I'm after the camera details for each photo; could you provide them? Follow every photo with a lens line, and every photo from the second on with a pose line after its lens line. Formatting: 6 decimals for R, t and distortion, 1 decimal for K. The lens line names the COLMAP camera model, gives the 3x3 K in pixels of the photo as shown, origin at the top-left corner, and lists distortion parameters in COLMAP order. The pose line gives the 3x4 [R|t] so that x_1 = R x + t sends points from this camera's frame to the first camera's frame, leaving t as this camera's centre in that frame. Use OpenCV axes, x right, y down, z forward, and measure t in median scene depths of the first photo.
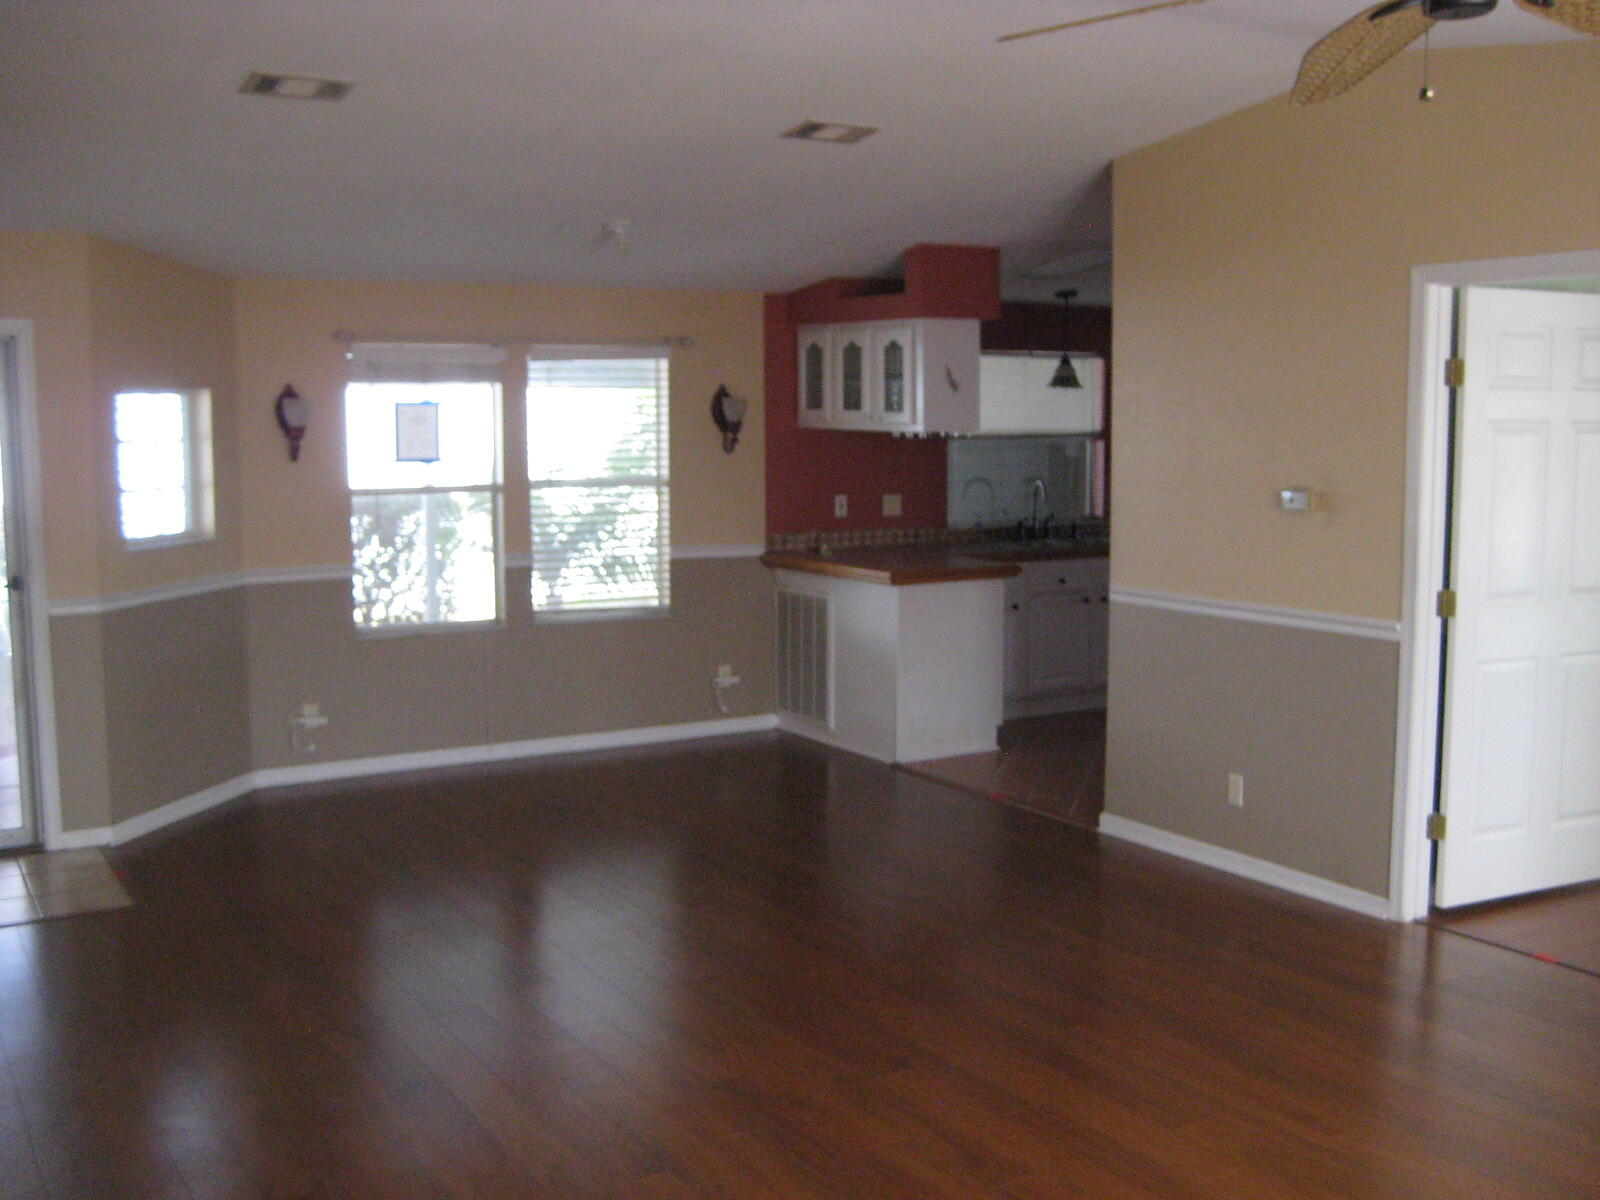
lens RADIAL K [[1648.6, 0, 800.0], [0, 1648.6, 600.0], [0, 0, 1]] dist [-0.133351, 0.009090]
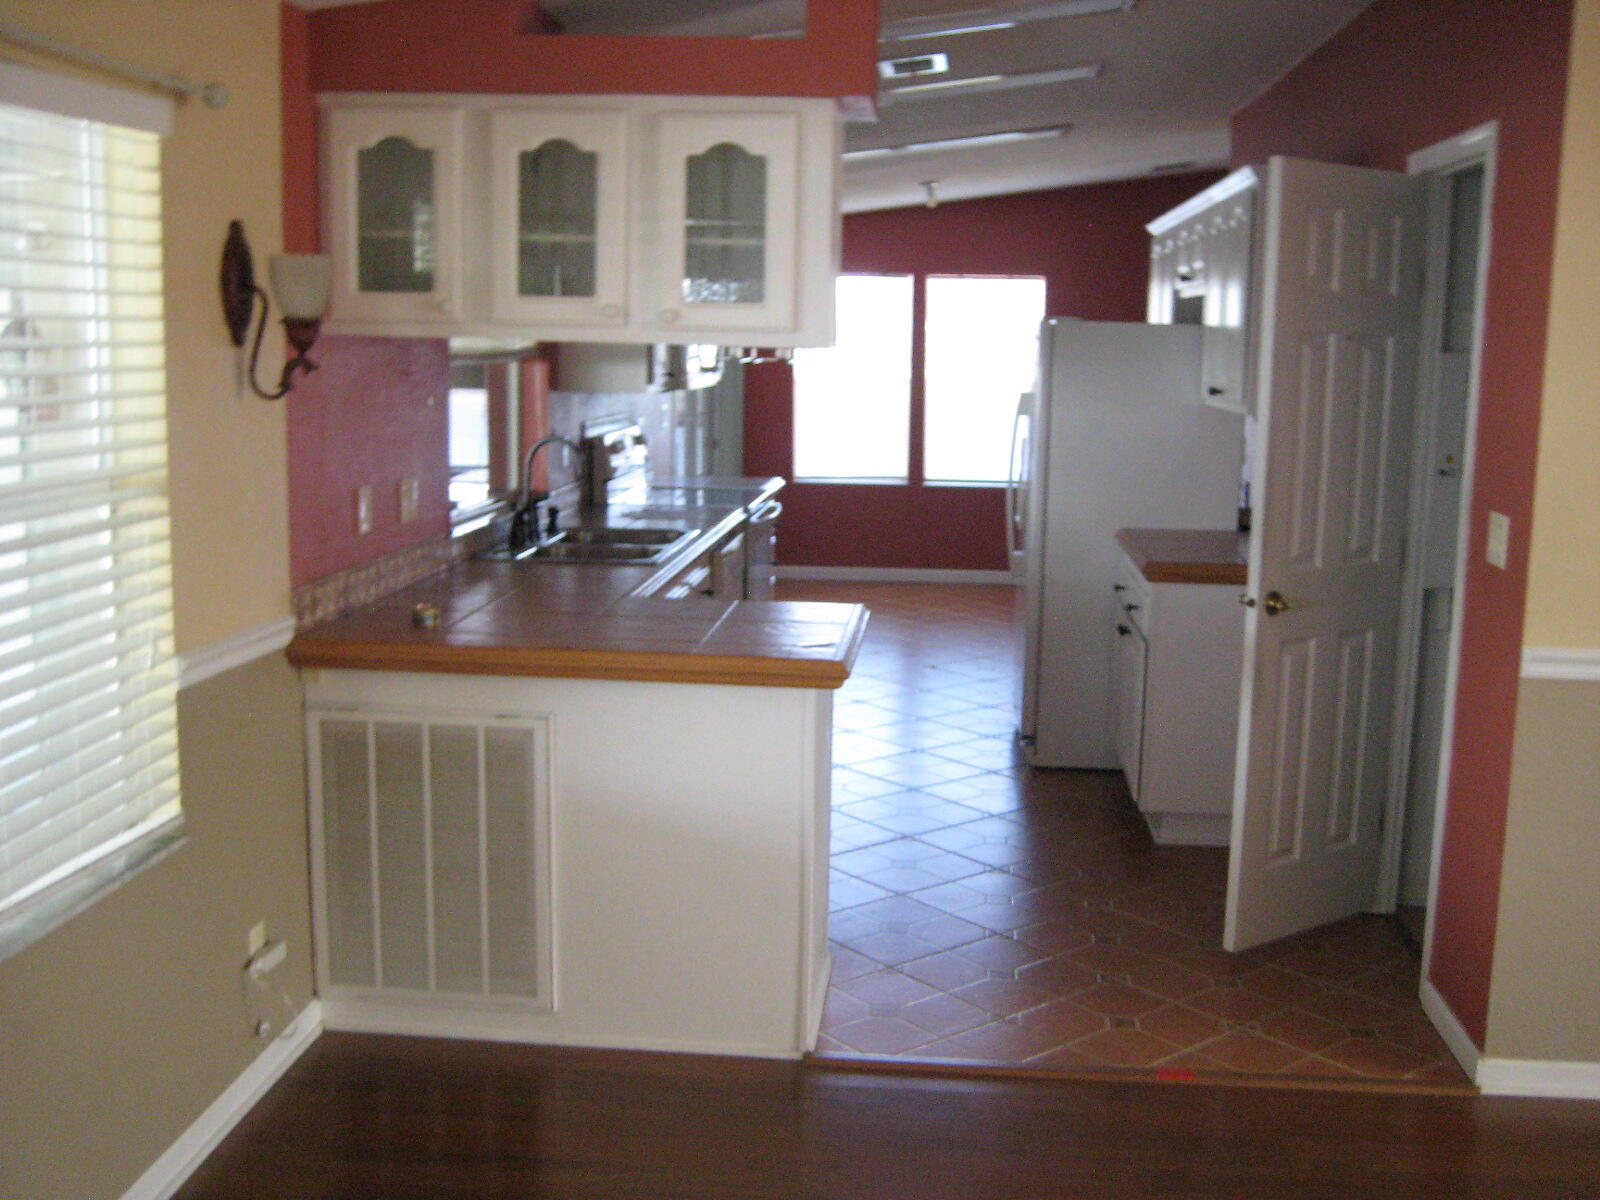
lens RADIAL K [[1648.6, 0, 800.0], [0, 1648.6, 600.0], [0, 0, 1]] dist [-0.133351, 0.009090]
pose [[0.570193, -0.113661, 0.813610, -0.290517], [0.059350, 0.993494, 0.097196, -0.072027], [-0.819364, -0.007133, 0.573229, 0.687018]]
